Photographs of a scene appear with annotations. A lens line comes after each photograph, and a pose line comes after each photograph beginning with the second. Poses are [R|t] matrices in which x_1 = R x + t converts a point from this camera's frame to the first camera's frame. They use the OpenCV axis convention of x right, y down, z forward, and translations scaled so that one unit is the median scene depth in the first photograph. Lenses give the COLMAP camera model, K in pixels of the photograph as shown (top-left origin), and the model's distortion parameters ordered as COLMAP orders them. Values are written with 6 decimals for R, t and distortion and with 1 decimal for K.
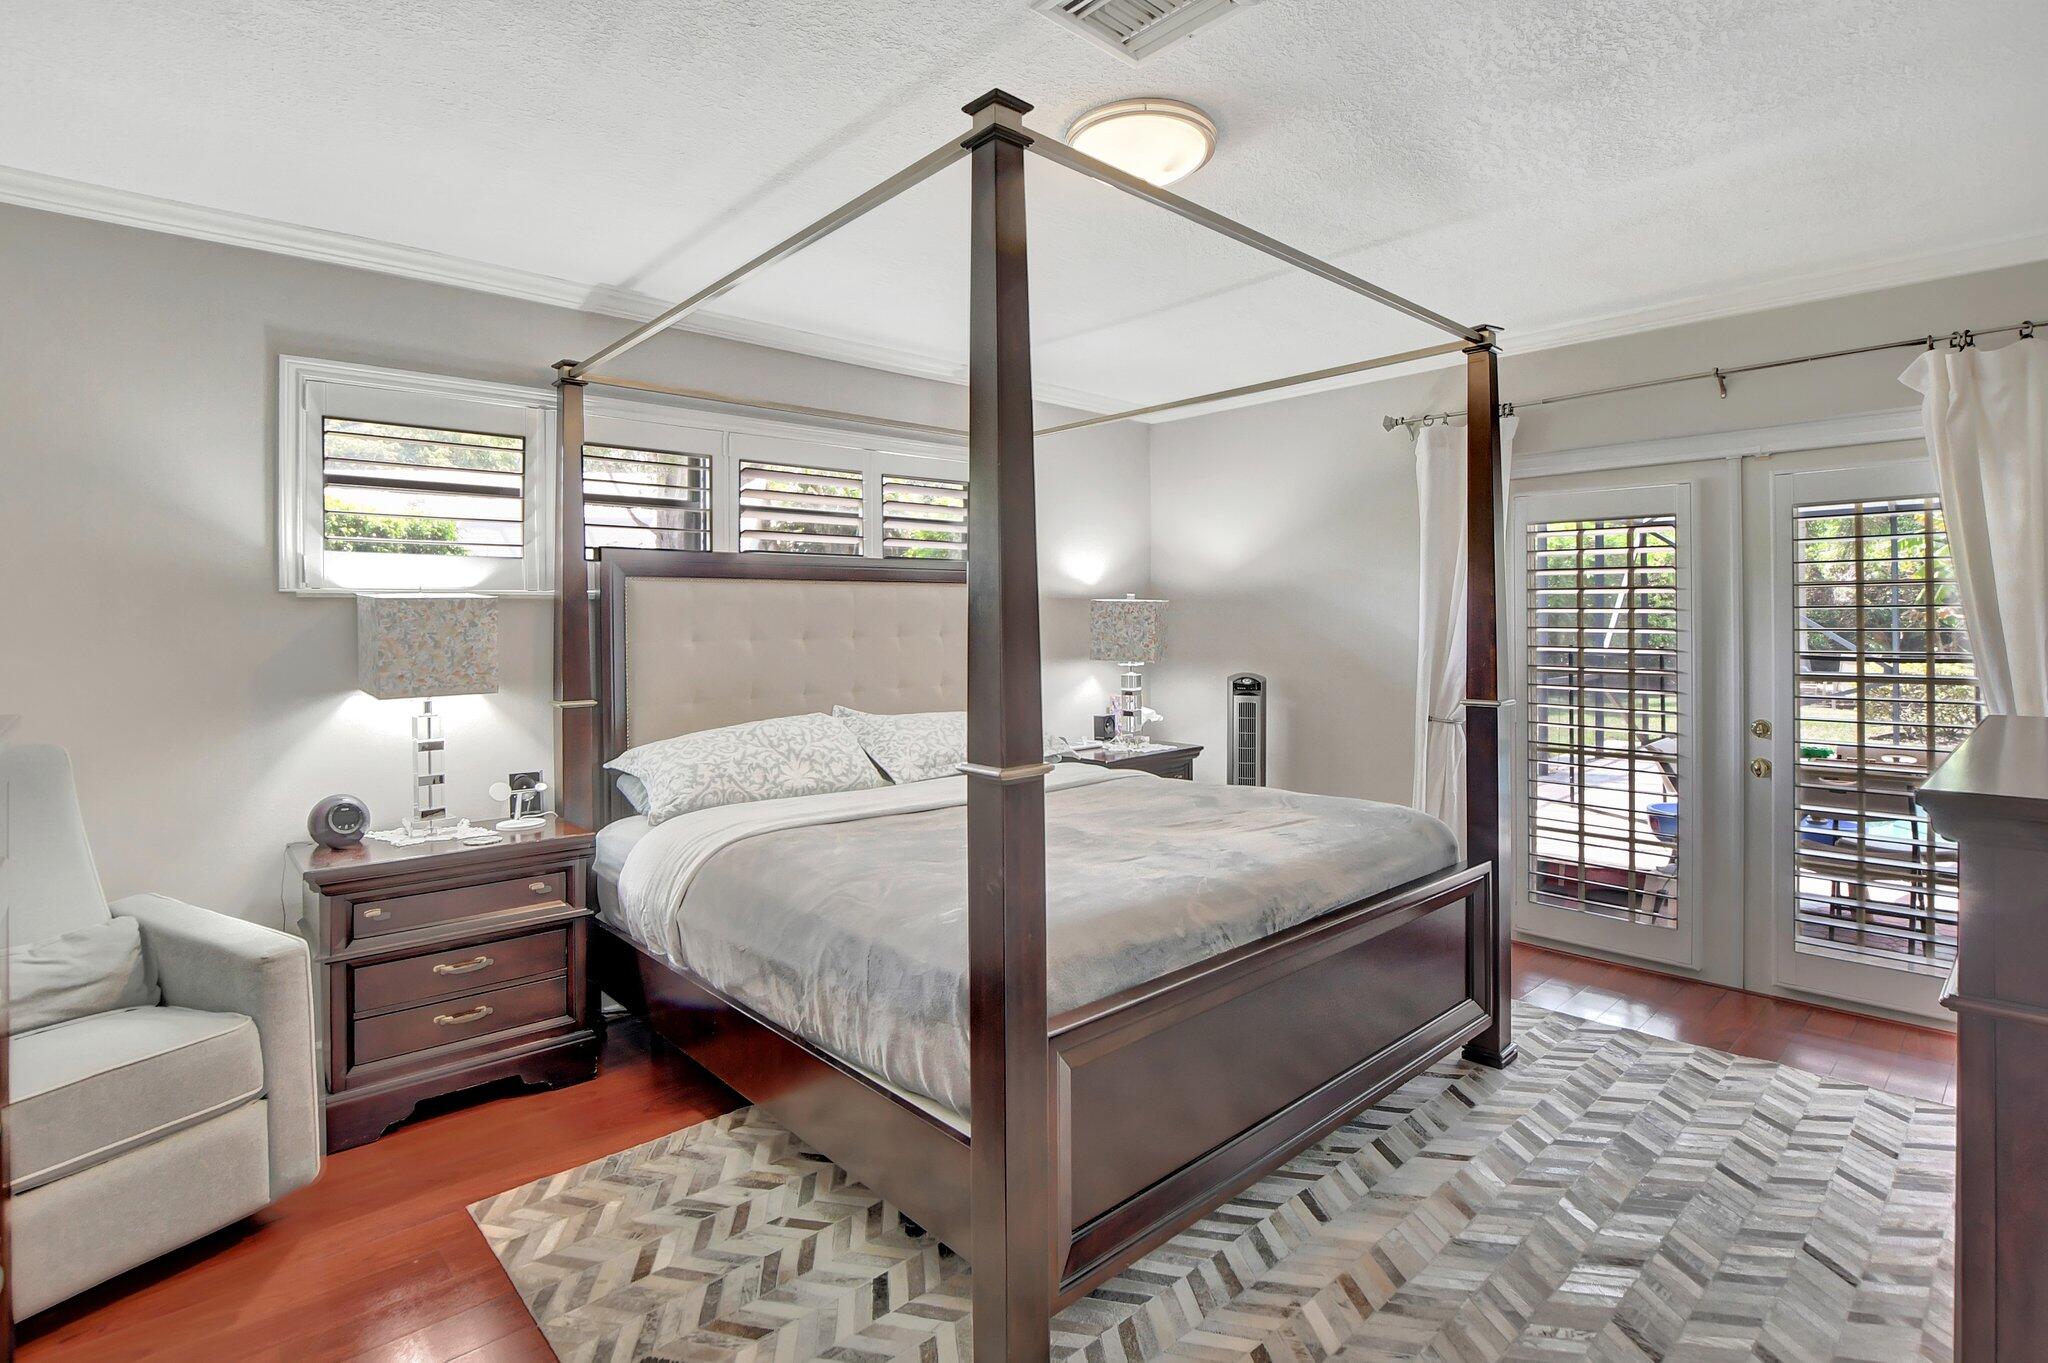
lens RADIAL K [[935.1, 0, 1019.7], [0, 935.1, 646.1], [0, 0, 1]] dist [-0.028810, 0.000110]
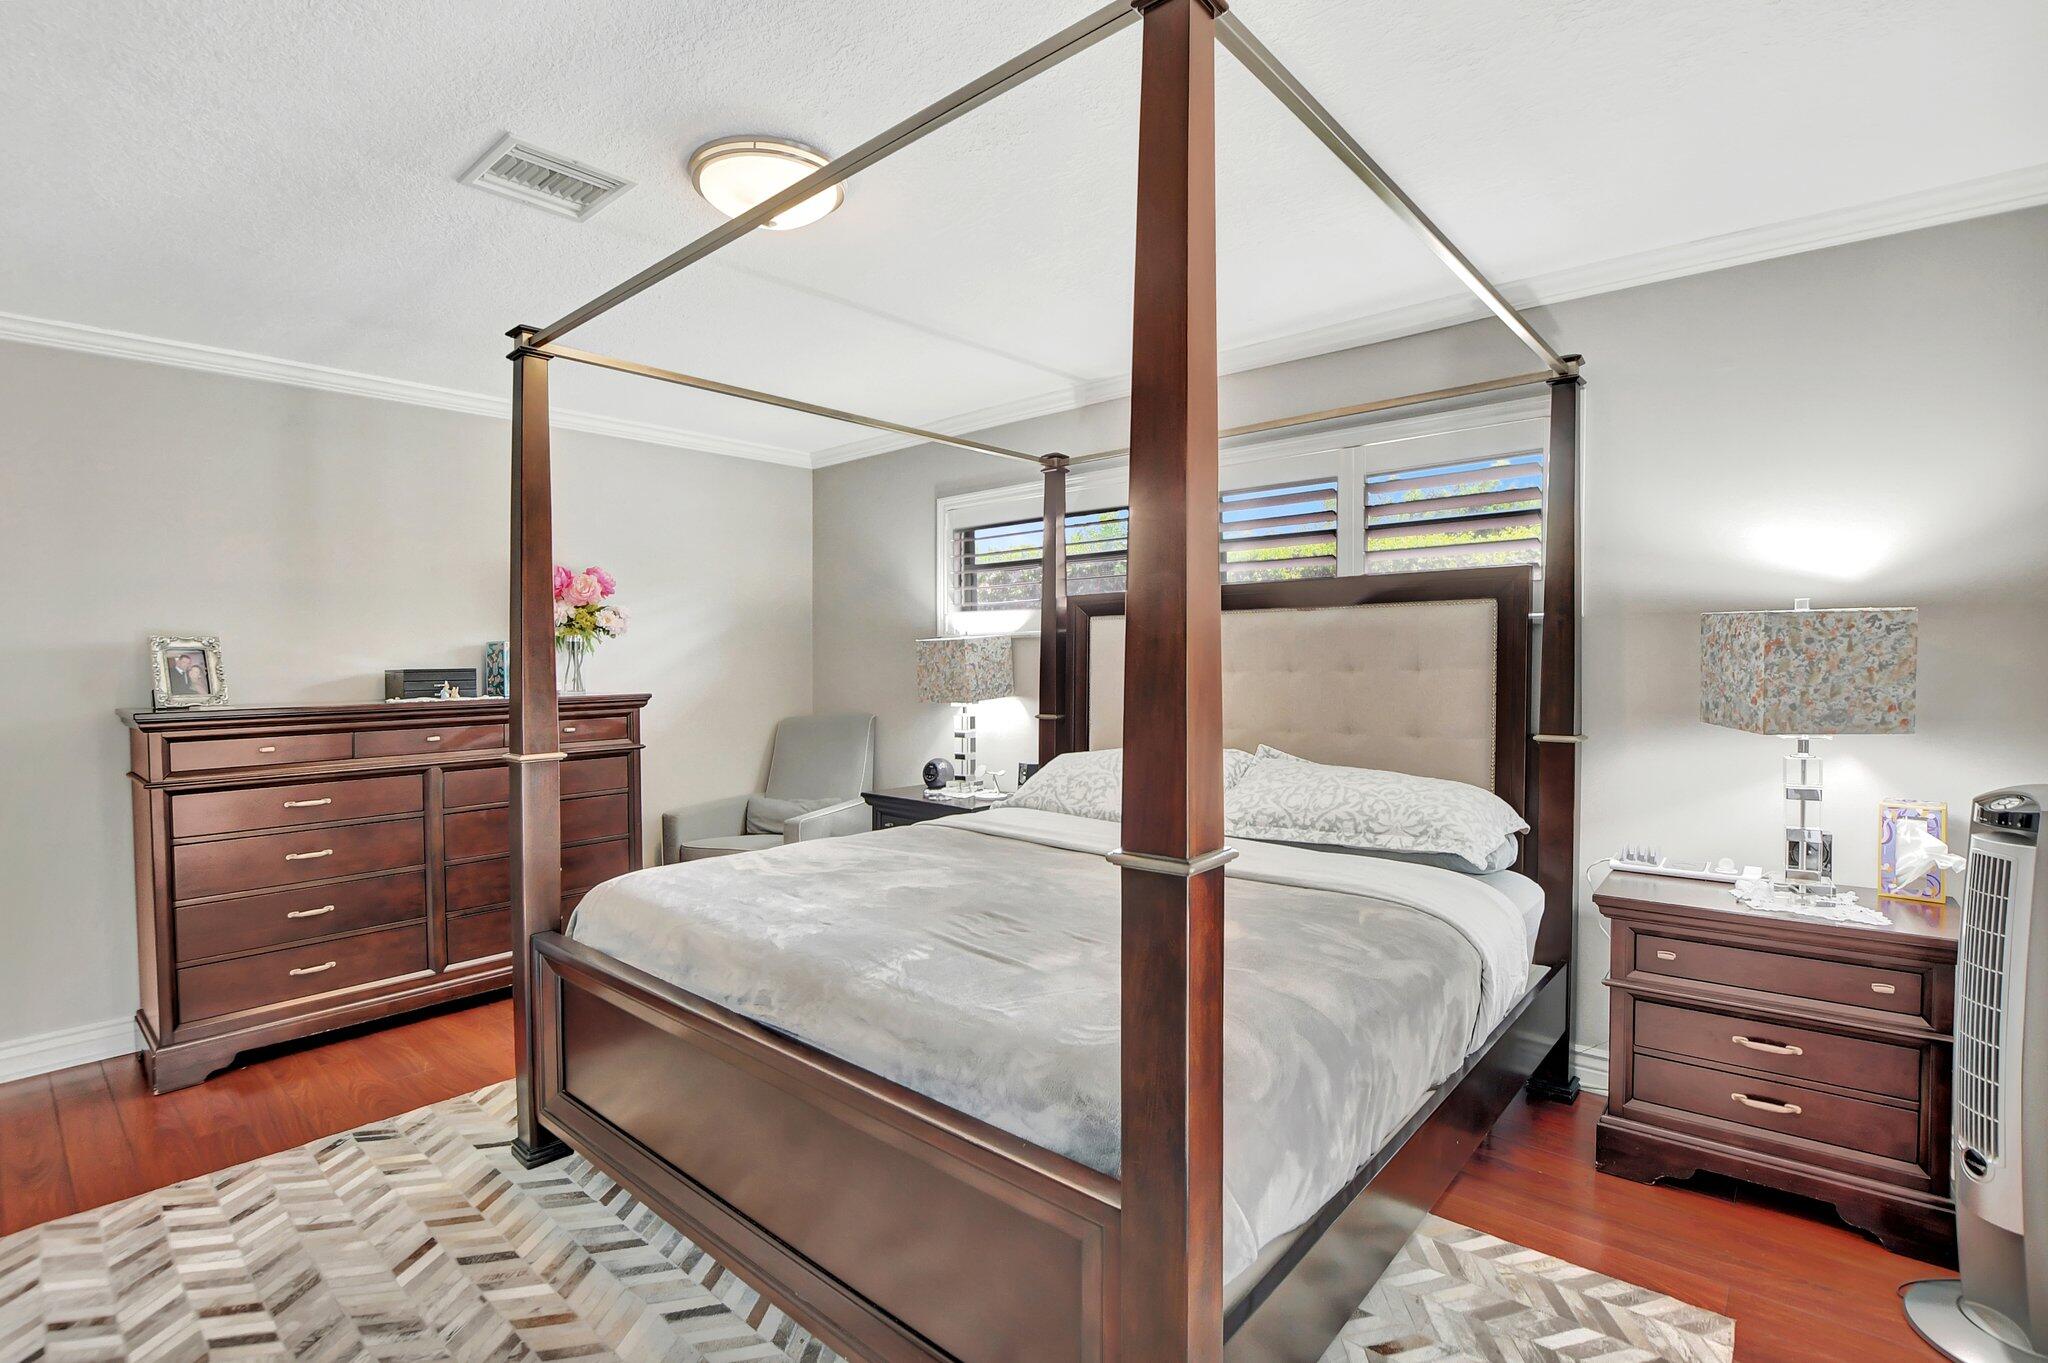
lens RADIAL K [[944.0, 0, 999.8], [0, 944.0, 644.1], [0, 0, 1]] dist [-0.015044, 0.000298]
pose [[0.139052, -0.012724, -0.990203, 0.793601], [-0.018530, 0.999709, -0.015448, -0.017999], [0.990112, 0.020497, 0.138776, 0.724956]]
